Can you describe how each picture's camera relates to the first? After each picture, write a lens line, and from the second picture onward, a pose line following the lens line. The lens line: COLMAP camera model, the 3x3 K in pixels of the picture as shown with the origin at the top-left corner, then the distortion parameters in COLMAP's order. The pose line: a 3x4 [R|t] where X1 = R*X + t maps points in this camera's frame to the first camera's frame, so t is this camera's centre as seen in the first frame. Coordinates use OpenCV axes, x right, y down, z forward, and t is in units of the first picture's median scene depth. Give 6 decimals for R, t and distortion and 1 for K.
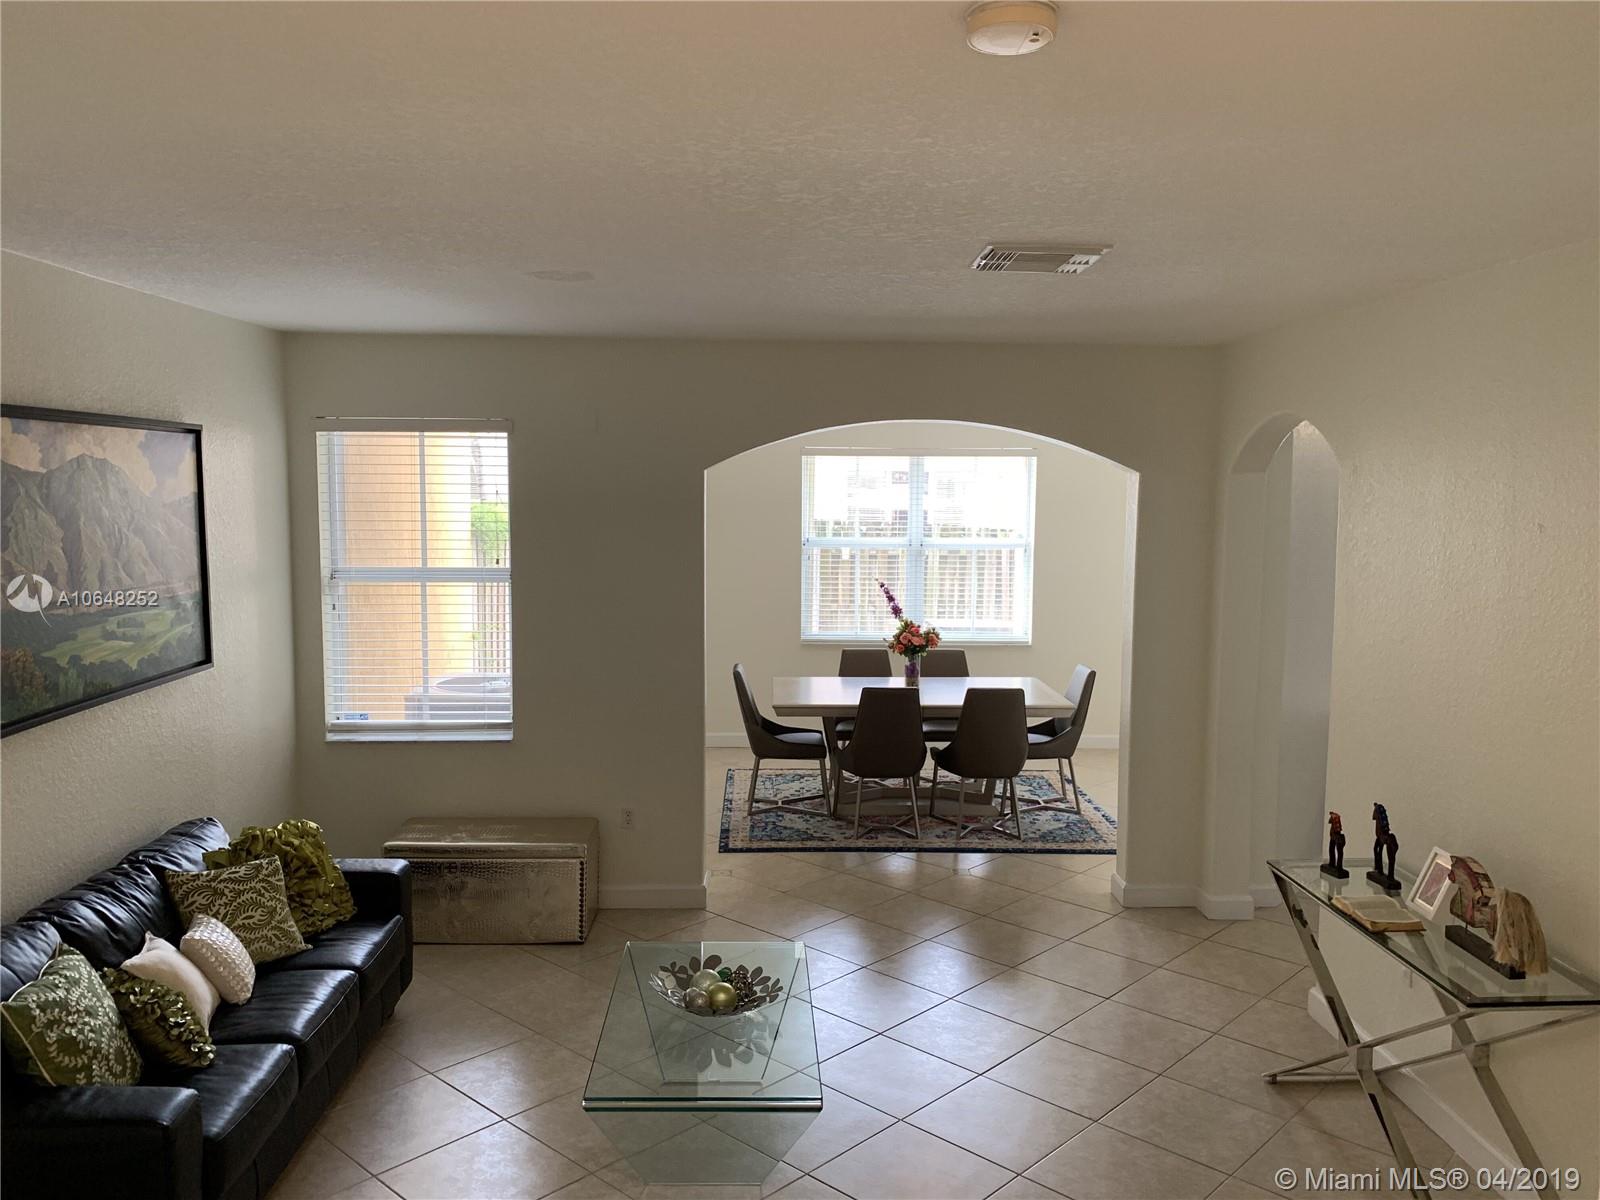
lens RADIAL K [[1211.3, 0, 785.1], [0, 1211.3, 603.9], [0, 0, 1]] dist [0.032704, -0.004741]
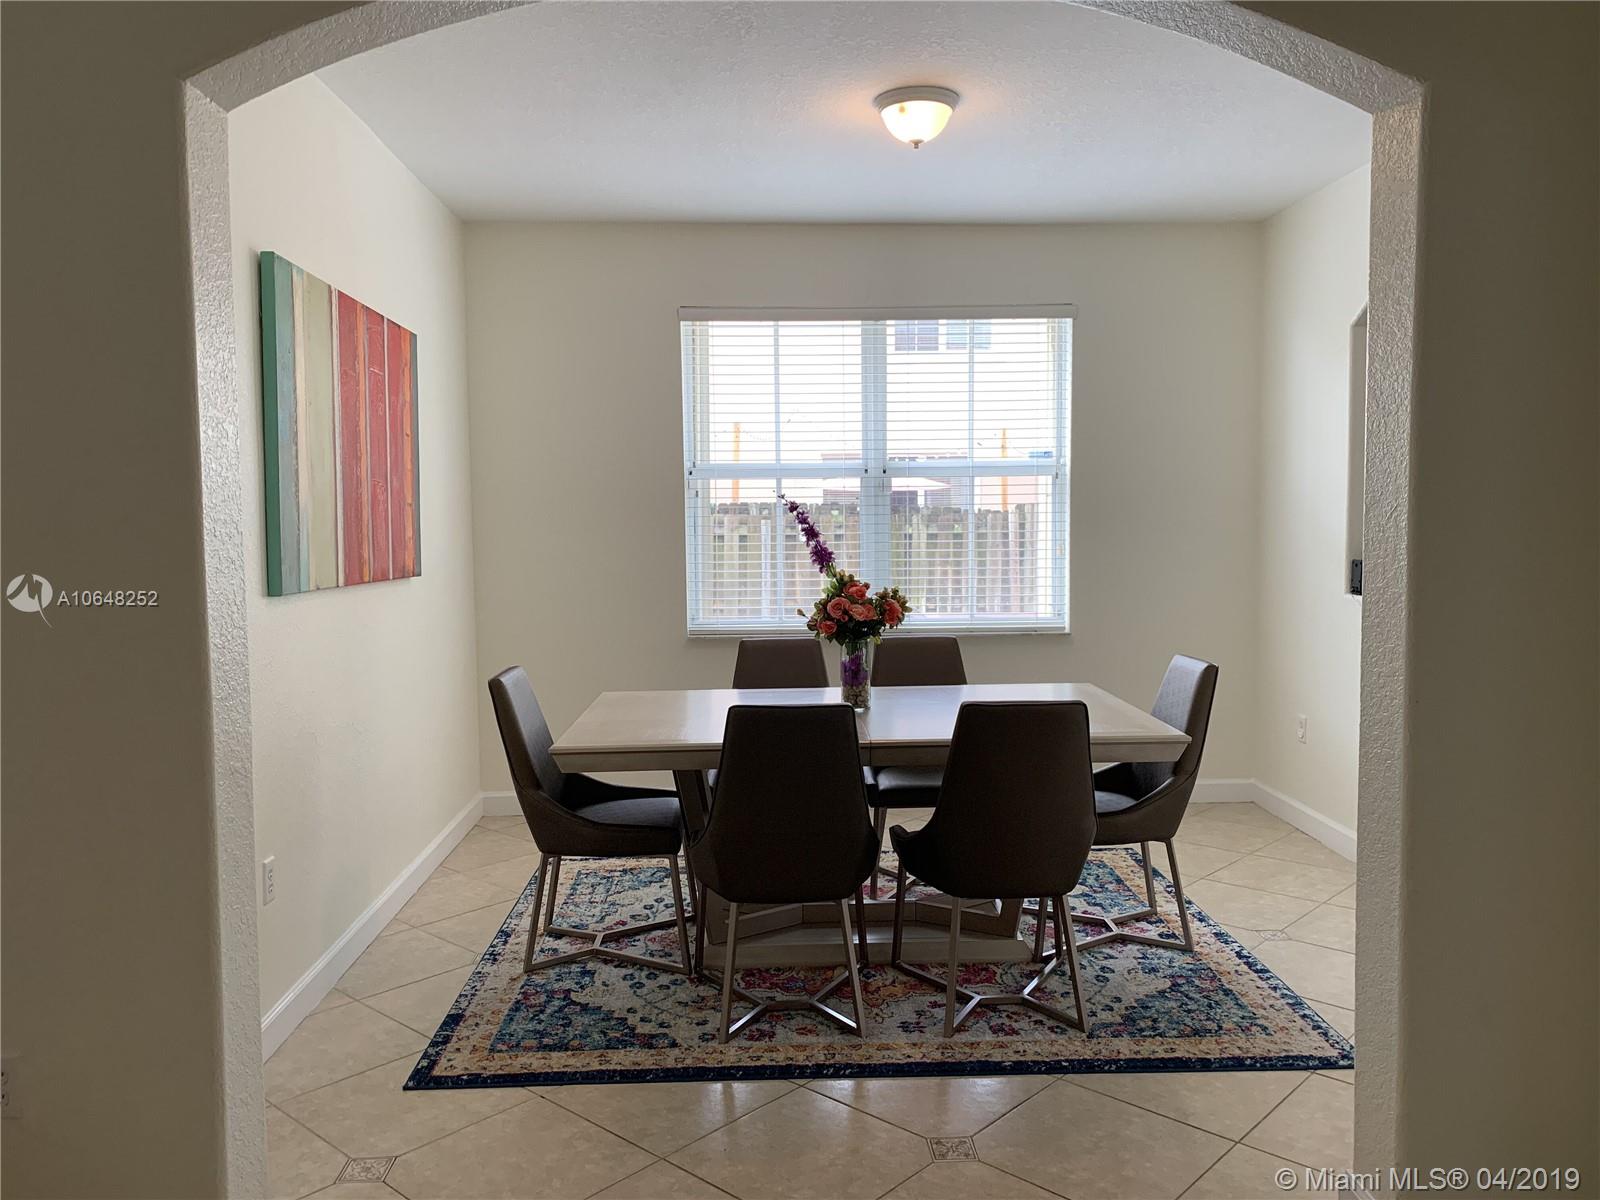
lens RADIAL K [[1211.3, 0, 812.5], [0, 1211.3, 590.5], [0, 0, 1]] dist [0.032704, -0.004741]
pose [[0.999613, -0.017319, 0.021786, 0.078339], [0.018031, 0.999295, -0.032917, 0.037877], [-0.021200, 0.033298, 0.999221, 0.499245]]
